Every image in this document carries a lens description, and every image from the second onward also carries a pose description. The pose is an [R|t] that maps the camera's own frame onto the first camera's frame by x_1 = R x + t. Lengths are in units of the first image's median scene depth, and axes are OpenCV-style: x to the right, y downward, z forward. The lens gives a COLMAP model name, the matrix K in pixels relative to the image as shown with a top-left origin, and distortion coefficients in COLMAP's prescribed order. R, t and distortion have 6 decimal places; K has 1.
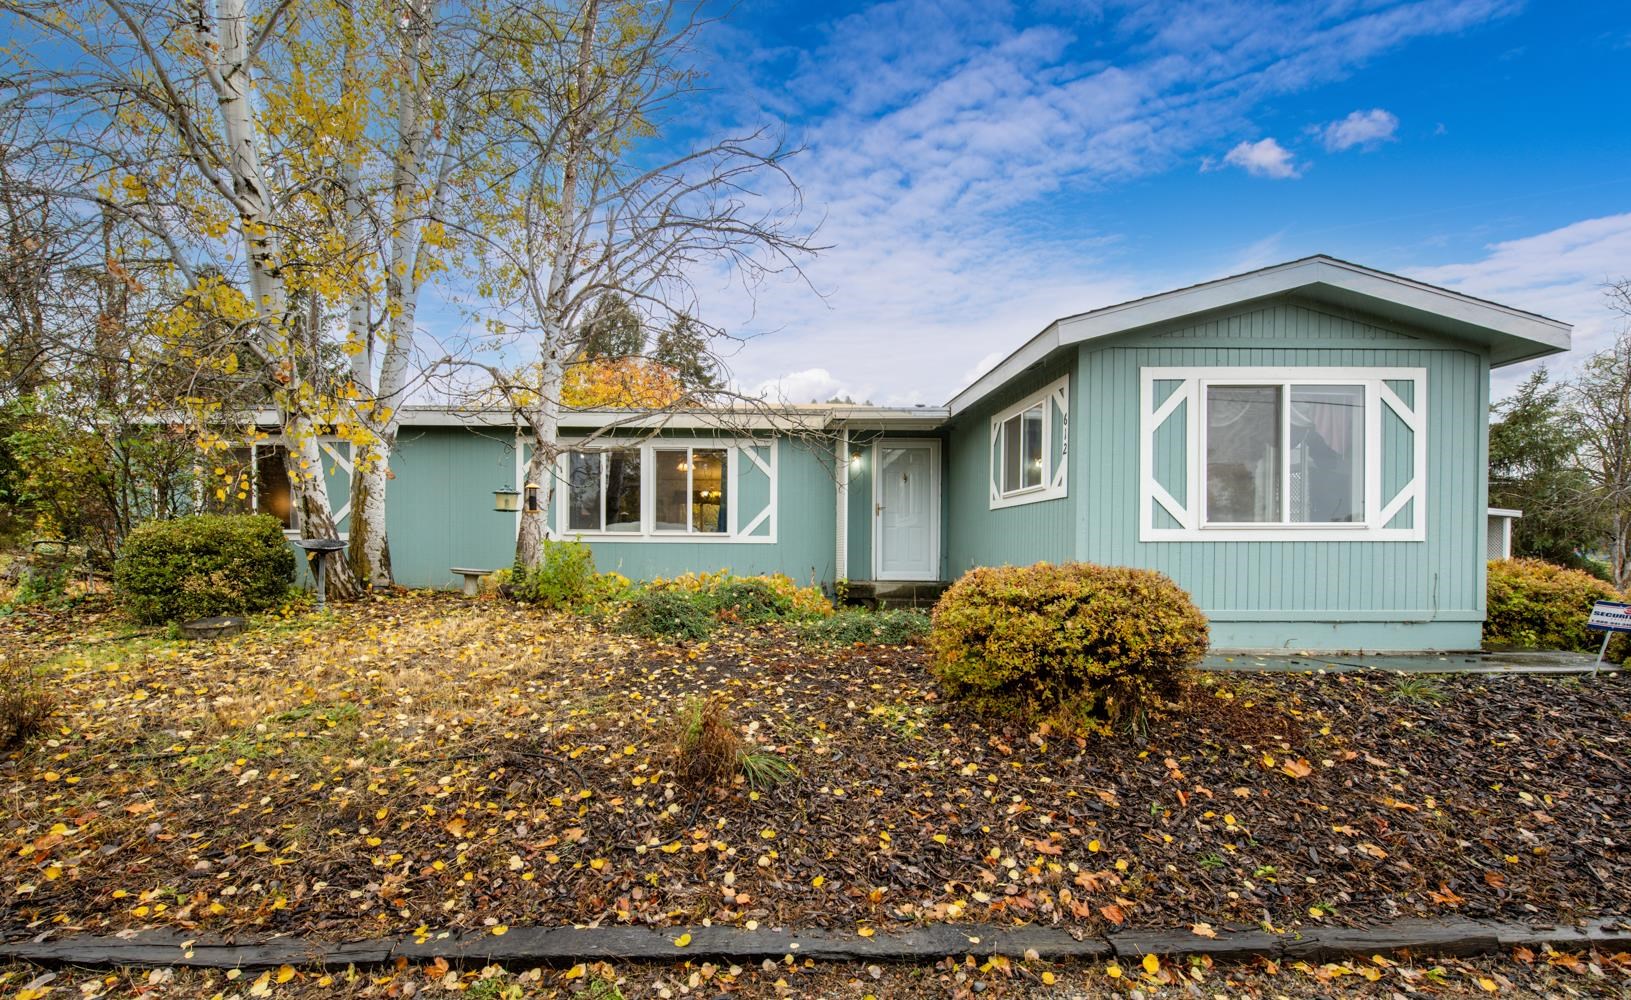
lens RADIAL K [[714.7, 0, 764.2], [0, 714.7, 560.9], [0, 0, 1]] dist [-0.002394, -0.000438]
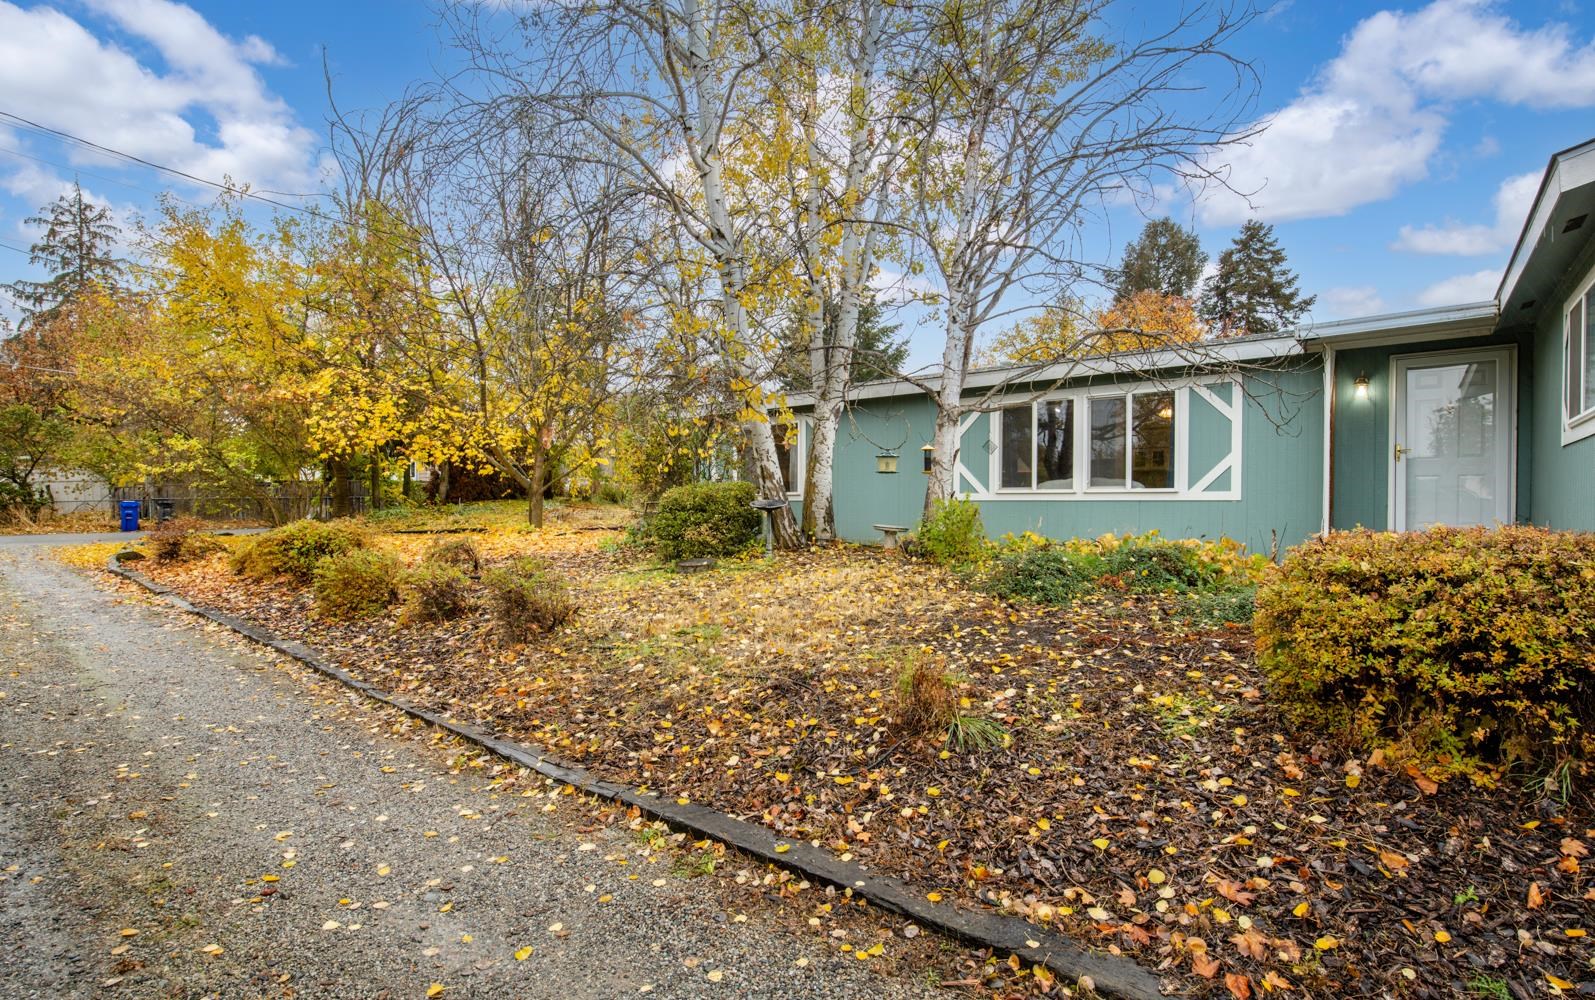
lens RADIAL K [[740.4, 0, 794.2], [0, 740.4, 515.0], [0, 0, 1]] dist [-0.005688, -0.001272]
pose [[0.768430, 0.004766, -0.639917, 0.407224], [-0.009164, 0.999952, -0.003558, 0.000252], [0.639869, 0.008598, 0.768436, 0.058651]]
